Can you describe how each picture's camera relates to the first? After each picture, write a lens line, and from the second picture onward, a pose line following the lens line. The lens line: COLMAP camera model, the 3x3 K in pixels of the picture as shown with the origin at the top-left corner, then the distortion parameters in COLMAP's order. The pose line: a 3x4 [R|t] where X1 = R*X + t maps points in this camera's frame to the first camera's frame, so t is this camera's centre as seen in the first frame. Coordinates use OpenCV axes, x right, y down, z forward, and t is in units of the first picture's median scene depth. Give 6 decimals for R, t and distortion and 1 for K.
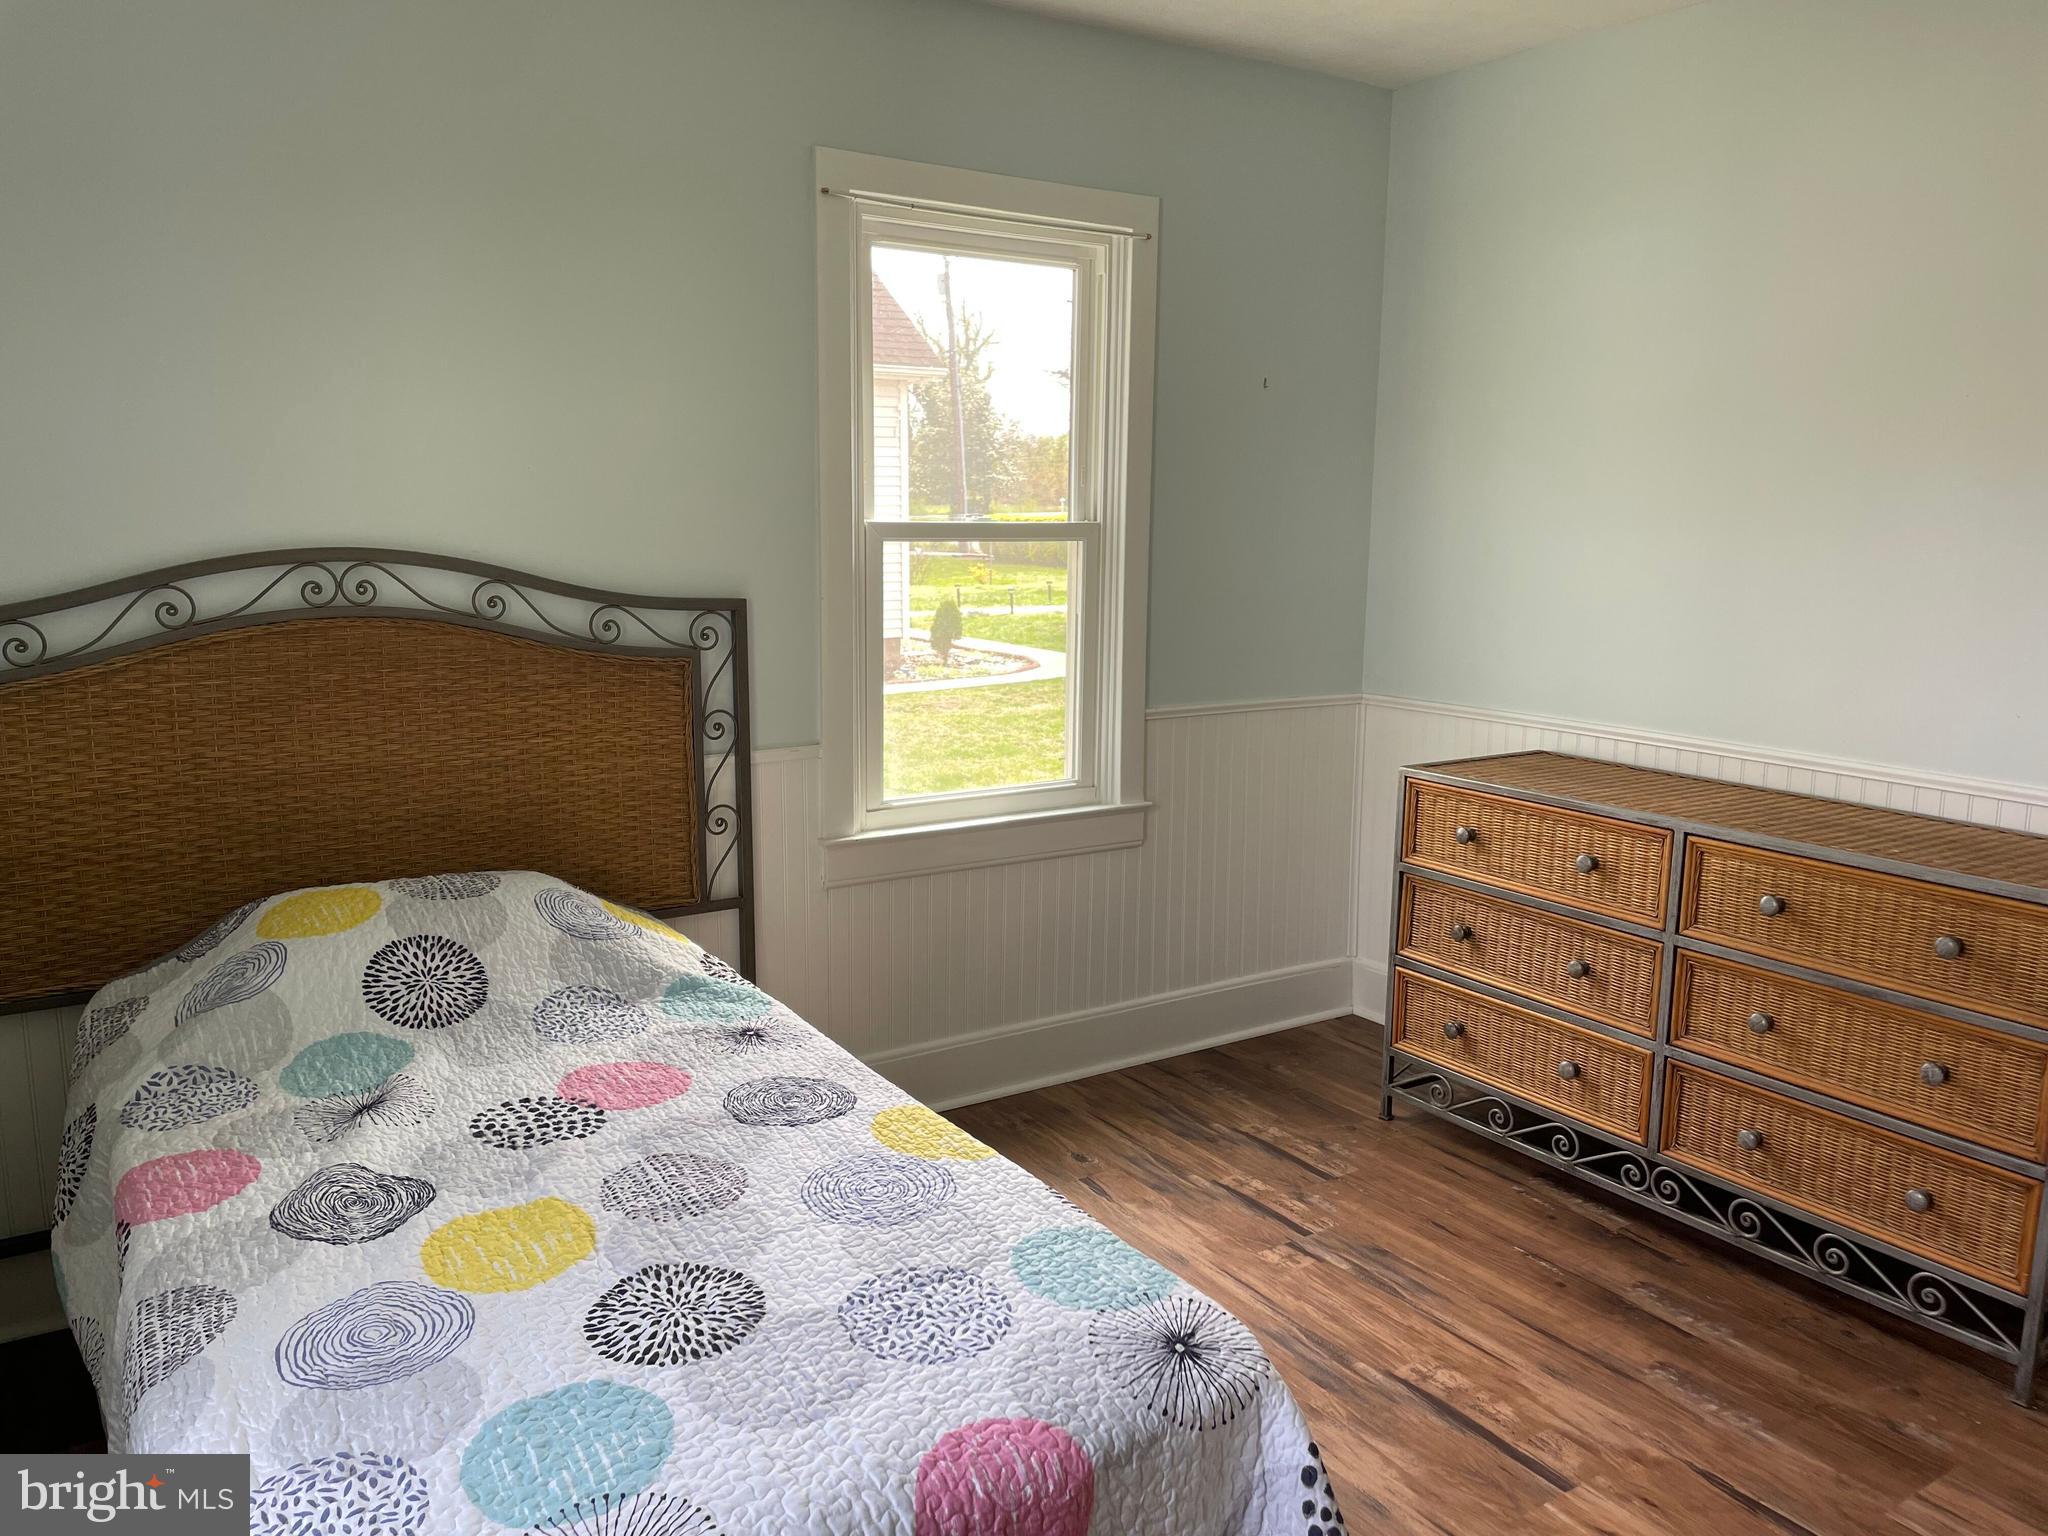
lens RADIAL K [[1547.7, 0, 1017.5], [0, 1547.7, 762.0], [0, 0, 1]] dist [0.088844, -0.094289]
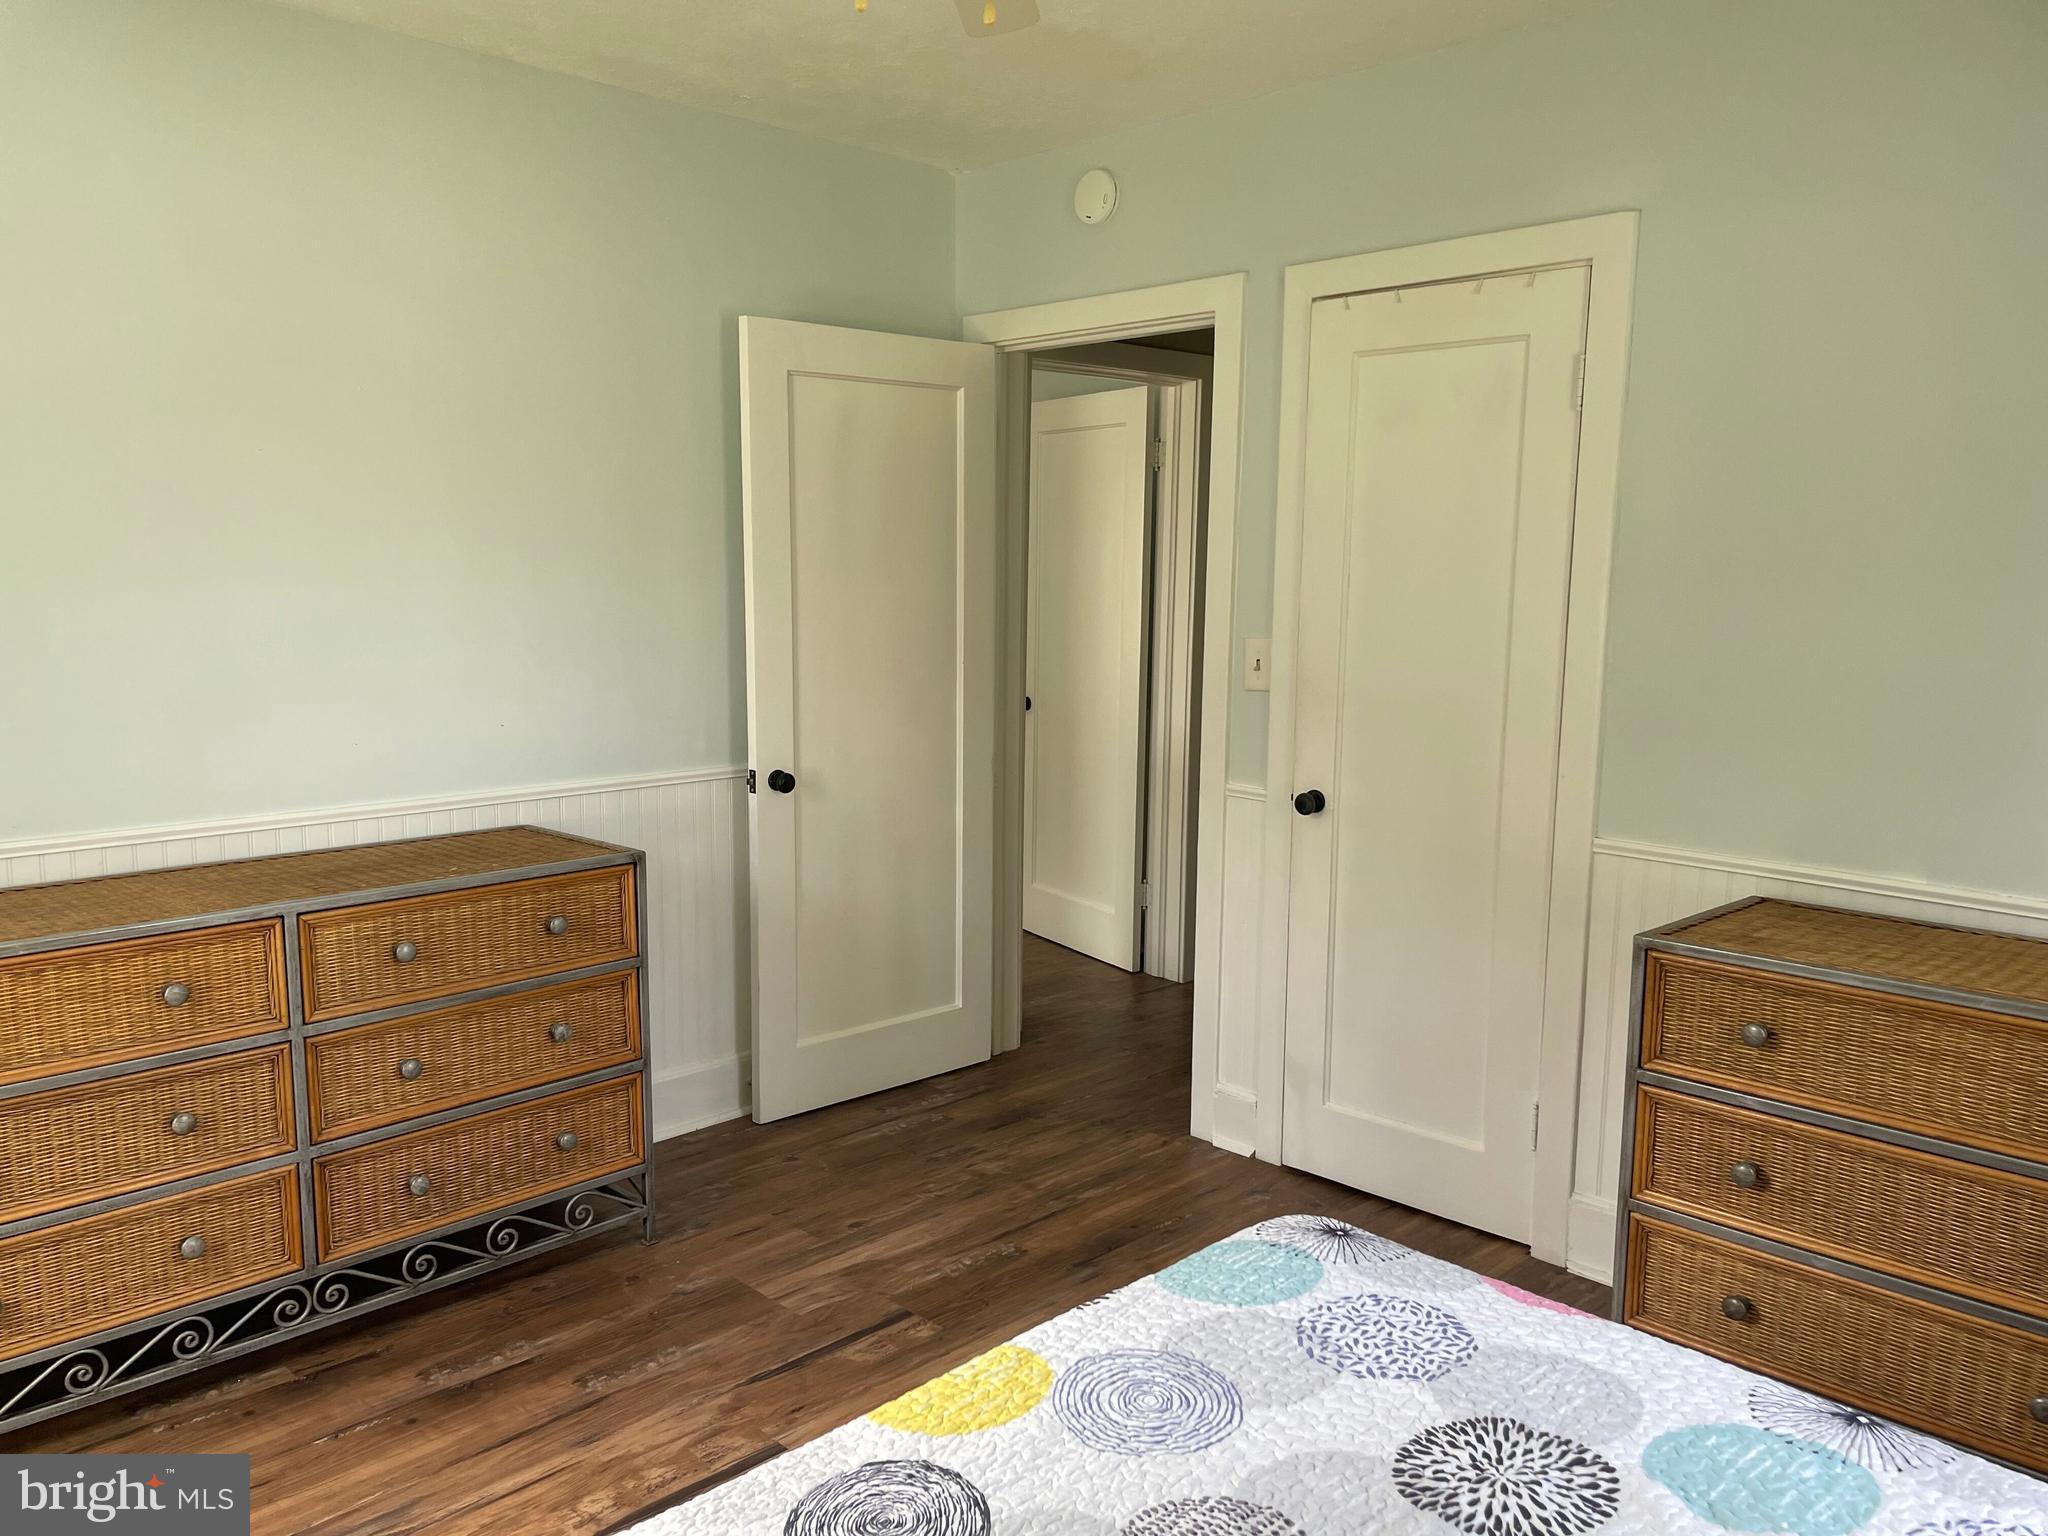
lens RADIAL K [[1547.7, 0, 1012.7], [0, 1547.7, 779.3], [0, 0, 1]] dist [0.088844, -0.094289]
pose [[-0.185248, -0.152916, 0.970721, -0.531200], [0.160257, 0.969894, 0.183368, -0.132930], [-0.969536, 0.189534, -0.155165, 0.724975]]
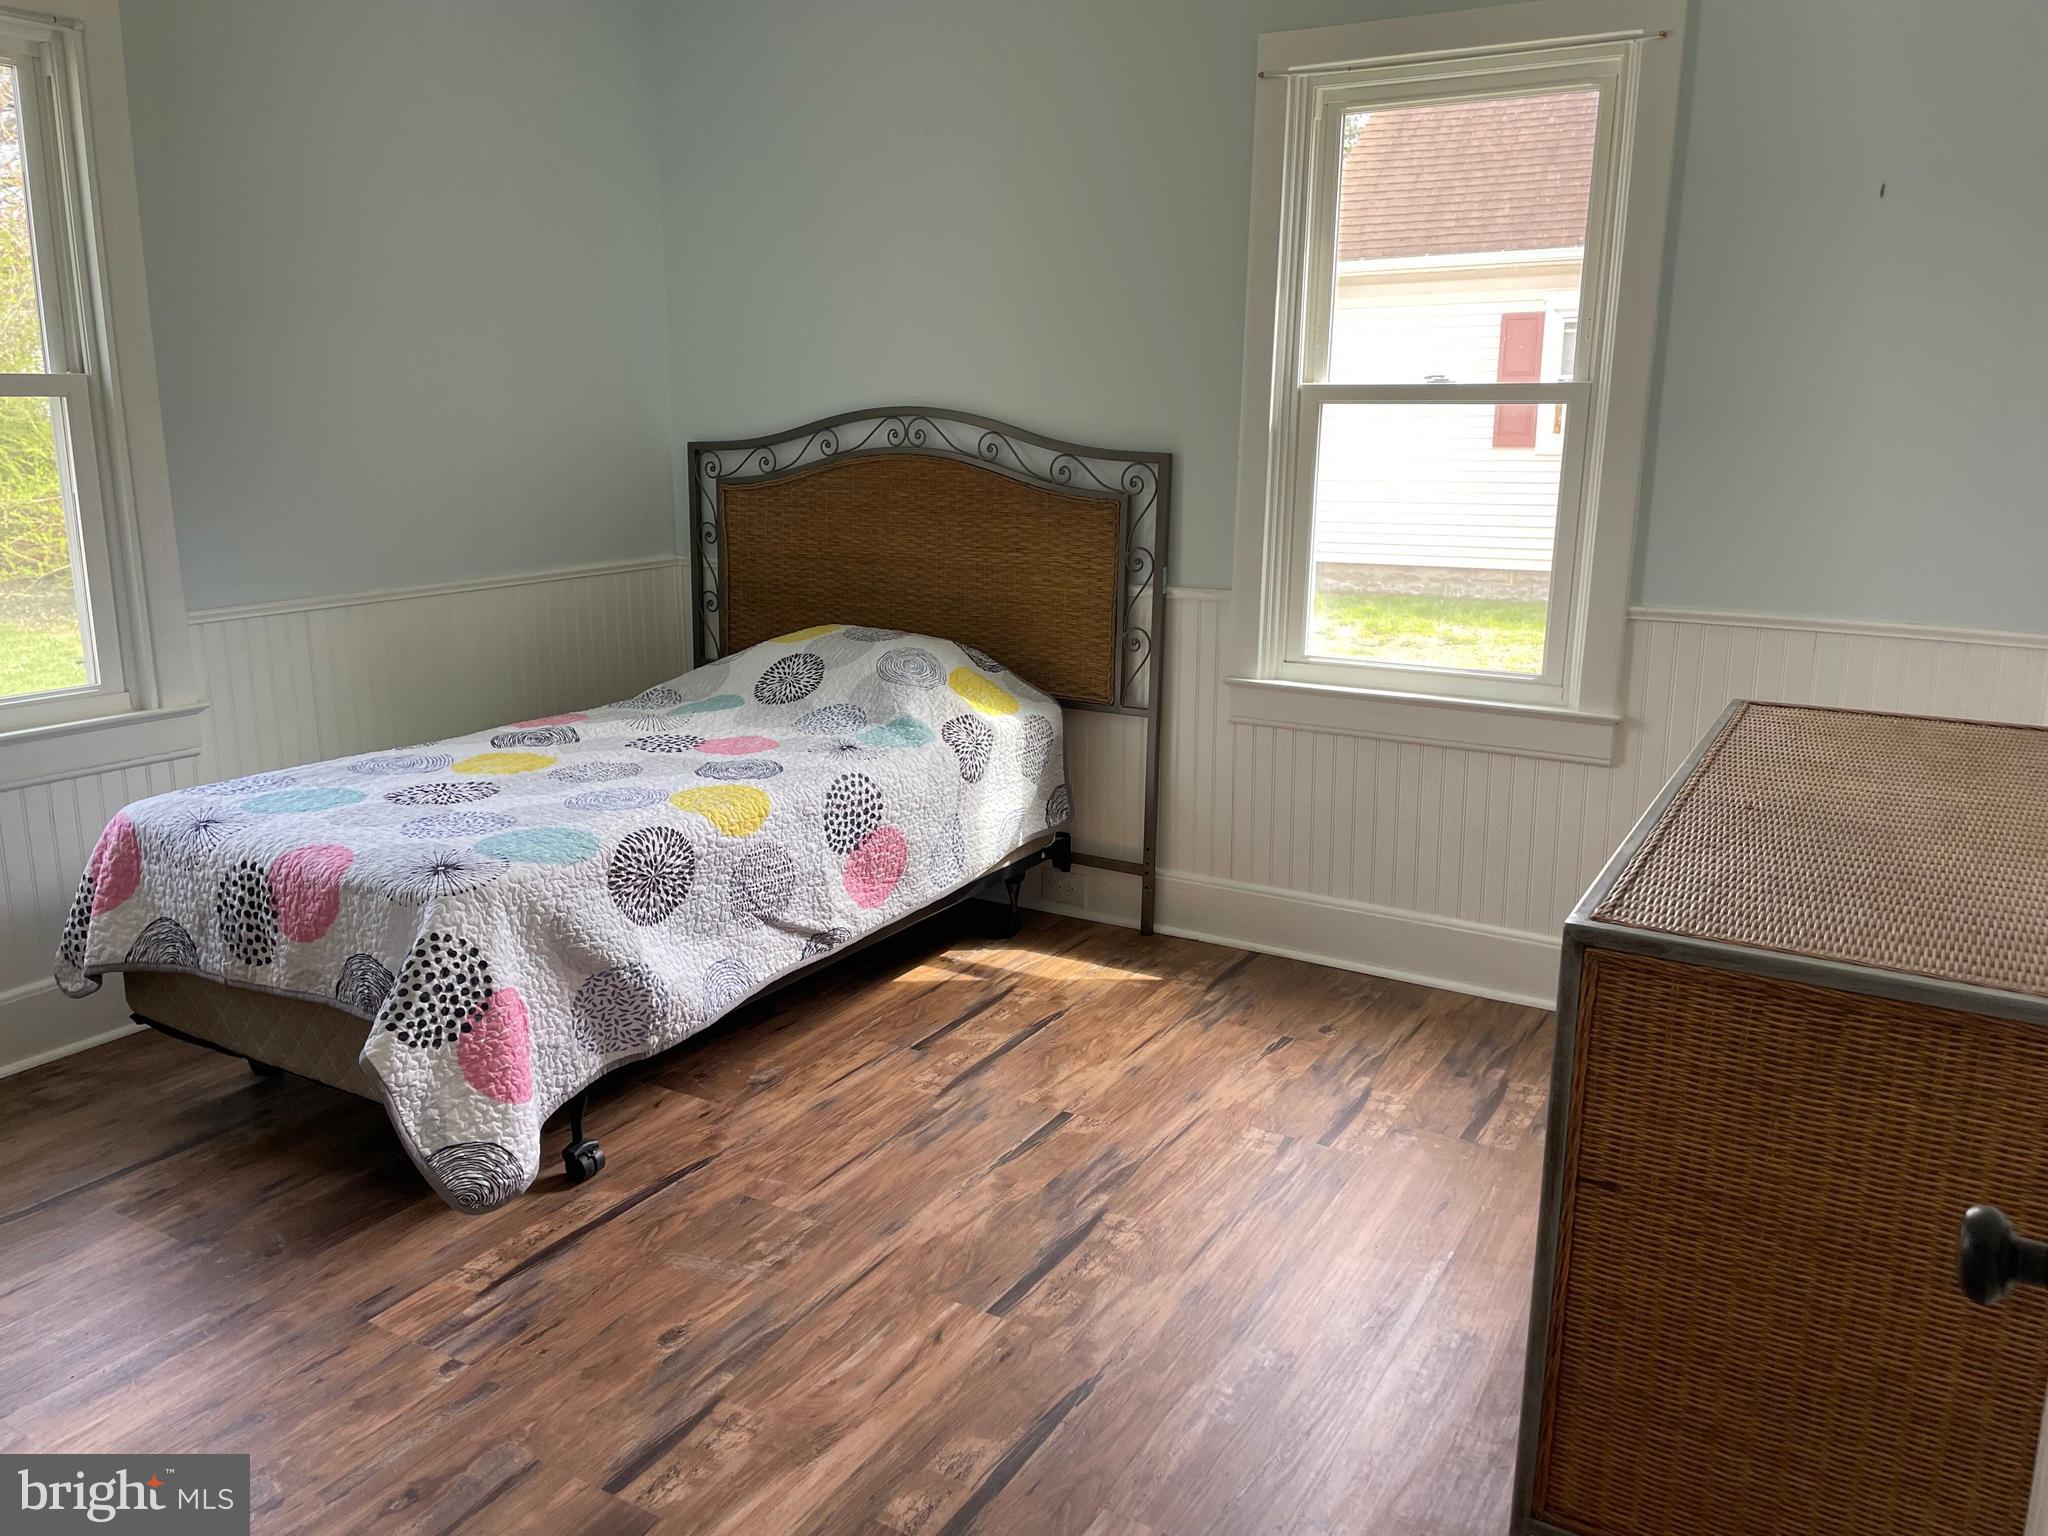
lens RADIAL K [[1547.7, 0, 1024.3], [0, 1547.7, 772.8], [0, 0, 1]] dist [0.088844, -0.094289]
pose [[0.433624, 0.196199, -0.879475, 0.920052], [-0.152369, 0.977919, 0.143035, -0.022432], [0.888118, 0.071981, 0.453943, 0.417783]]
